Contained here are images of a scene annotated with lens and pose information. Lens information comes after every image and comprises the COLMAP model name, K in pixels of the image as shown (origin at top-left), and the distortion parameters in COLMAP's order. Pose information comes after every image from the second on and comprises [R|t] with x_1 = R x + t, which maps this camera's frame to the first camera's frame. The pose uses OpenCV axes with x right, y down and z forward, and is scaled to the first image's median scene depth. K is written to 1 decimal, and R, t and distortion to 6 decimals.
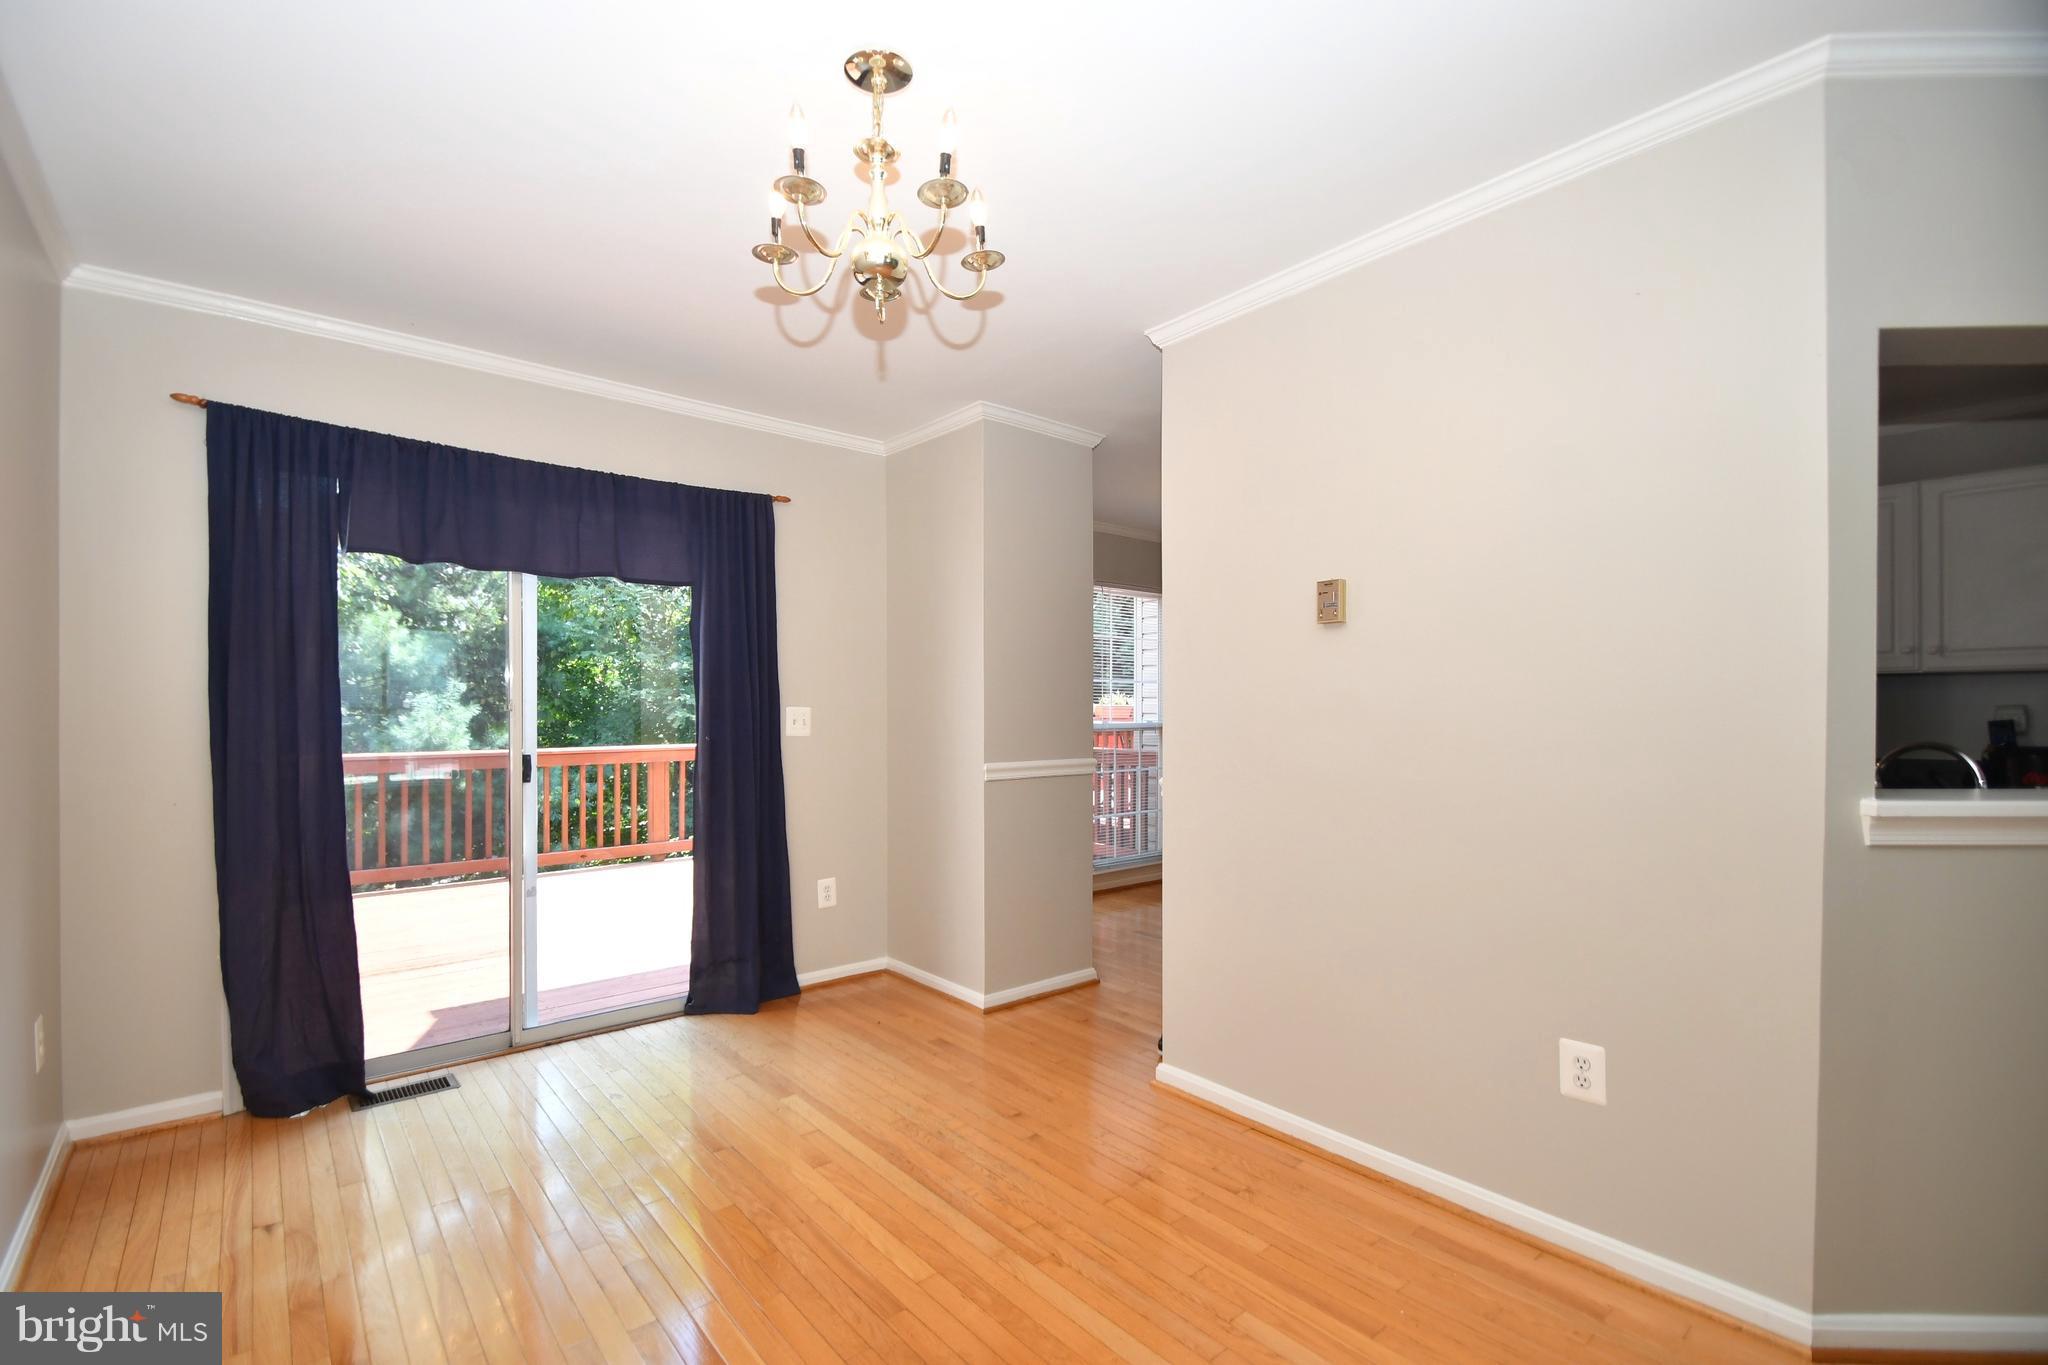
lens RADIAL K [[896.9, 0, 1014.2], [0, 896.9, 715.7], [0, 0, 1]] dist [0.000656, -0.008523]
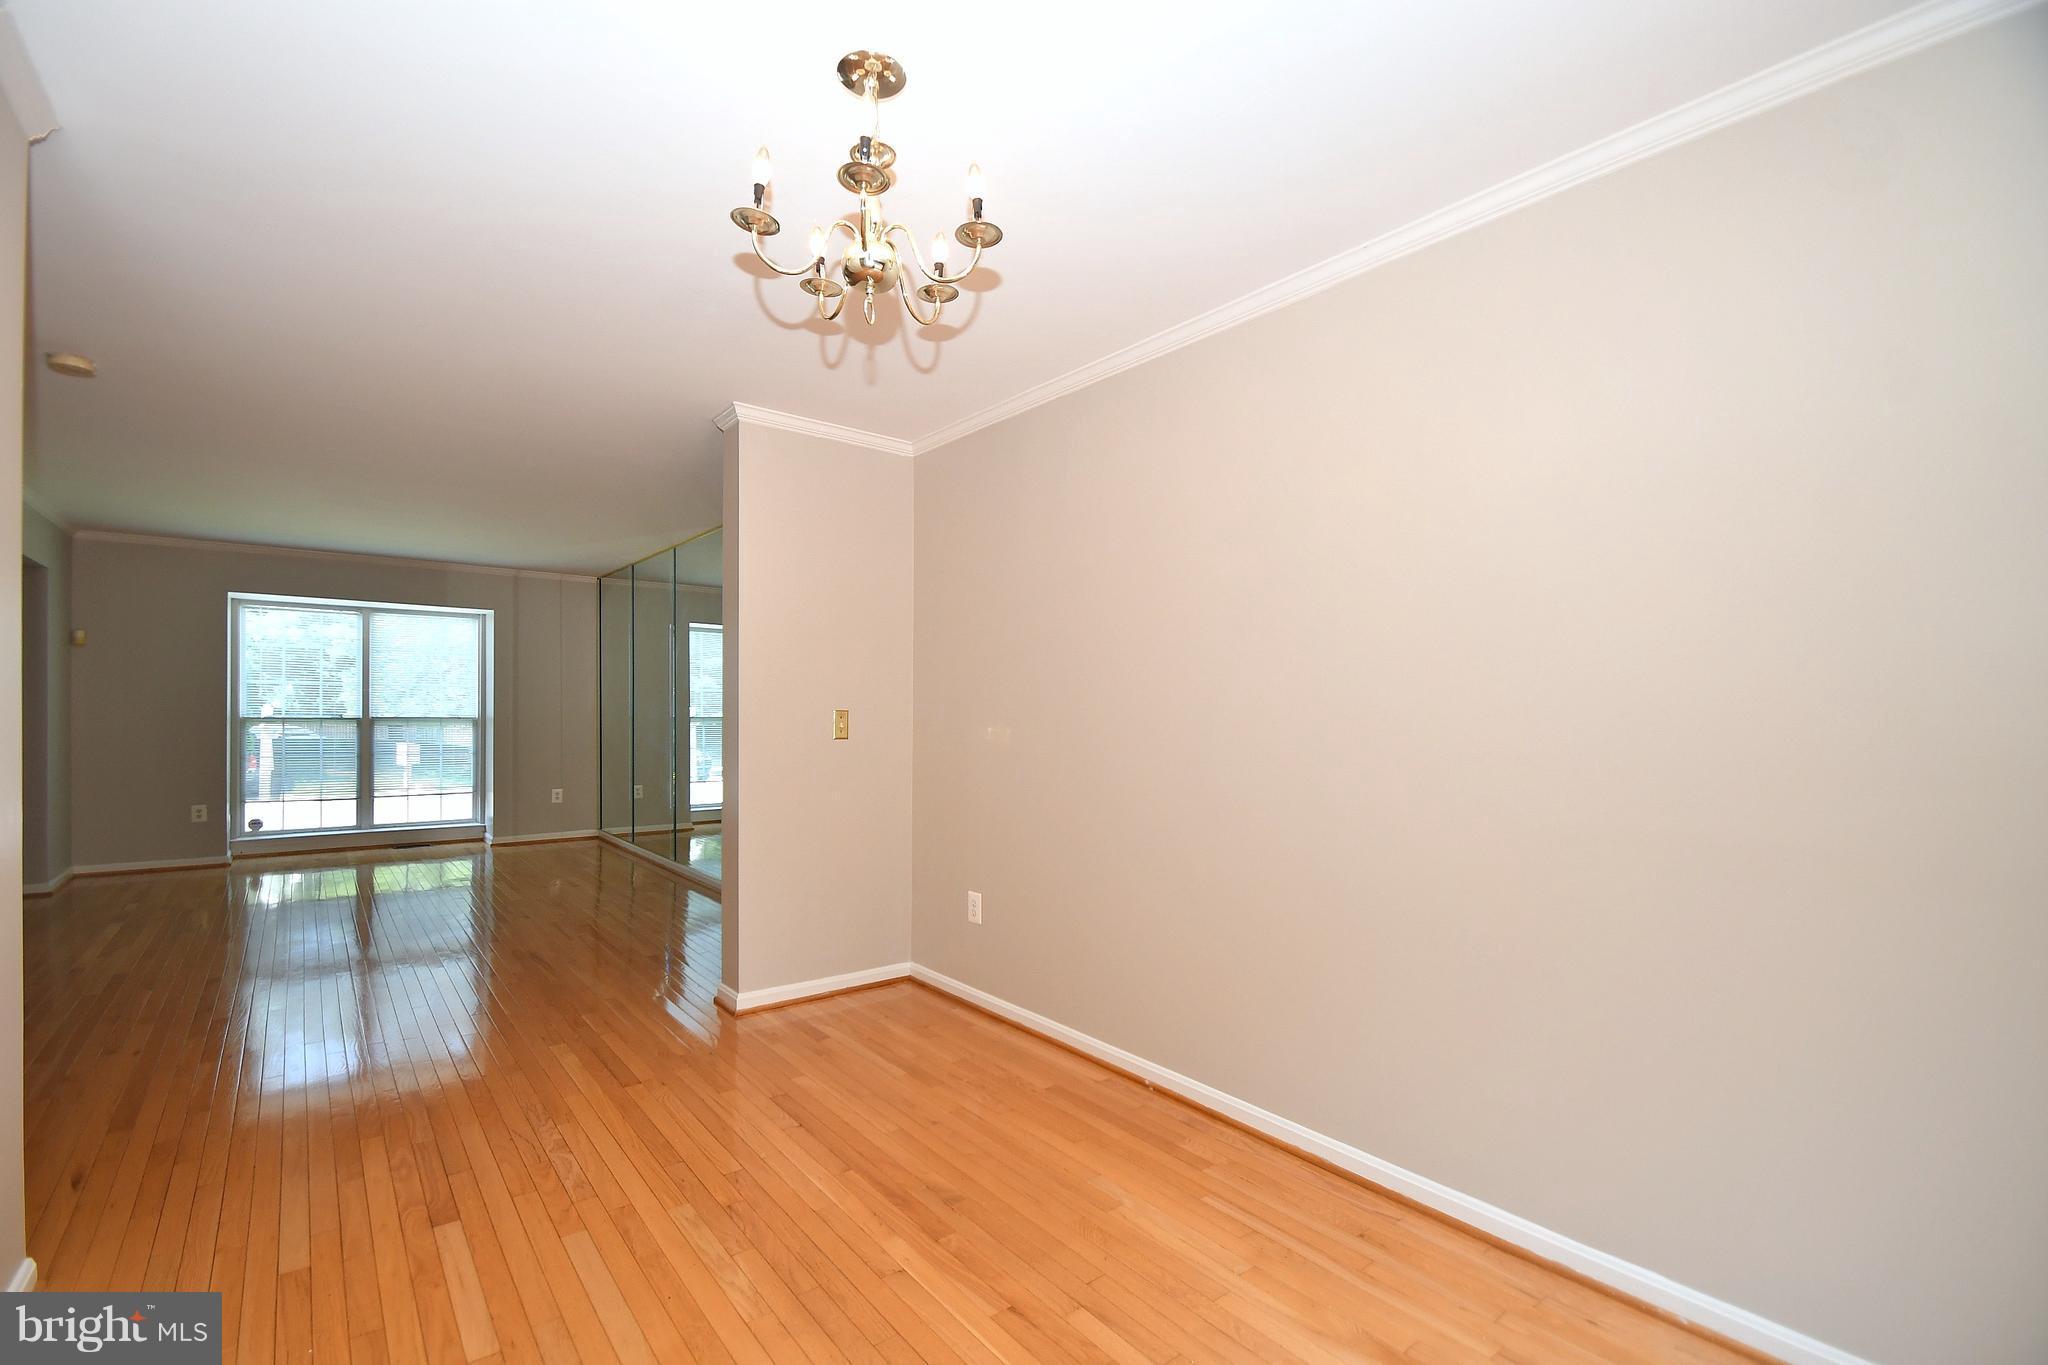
lens RADIAL K [[896.9, 0, 1014.2], [0, 896.9, 715.7], [0, 0, 1]] dist [0.000656, -0.008523]
pose [[-0.999707, -0.012405, 0.020781, -0.165312], [-0.012333, 0.999918, 0.003578, -0.007527], [-0.020823, 0.003321, -0.999778, 0.990595]]
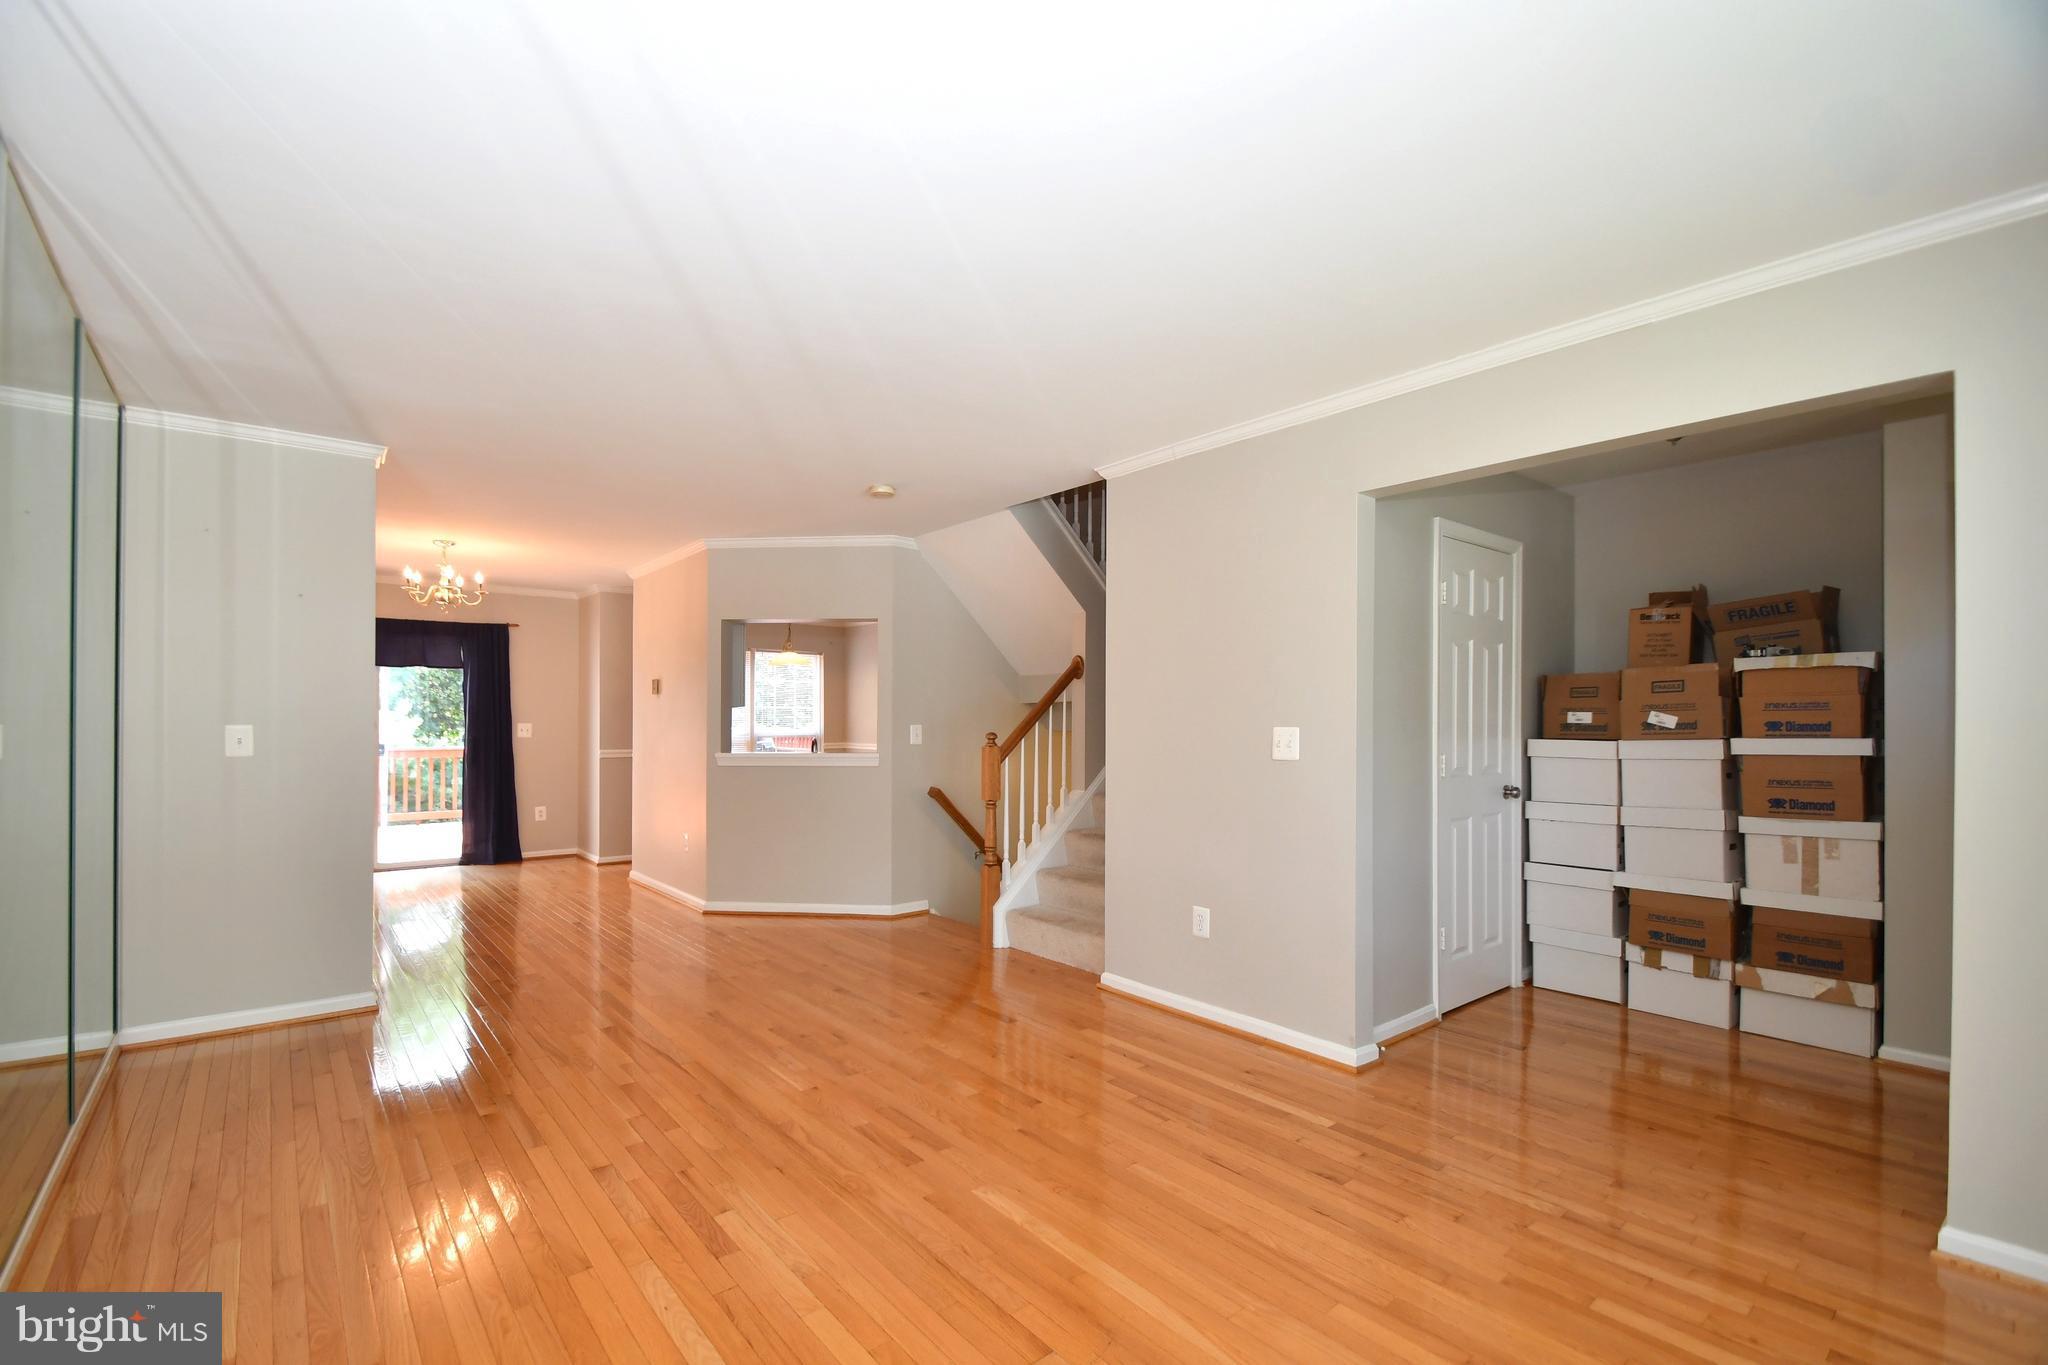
lens RADIAL K [[898.9, 0, 1004.2], [0, 898.9, 717.8], [0, 0, 1]] dist [0.017544, -0.012159]
pose [[0.999874, -0.000226, -0.015851, 0.997796], [0.000152, 0.999989, -0.004696, -0.014417], [0.015852, 0.004693, 0.999863, -1.186661]]
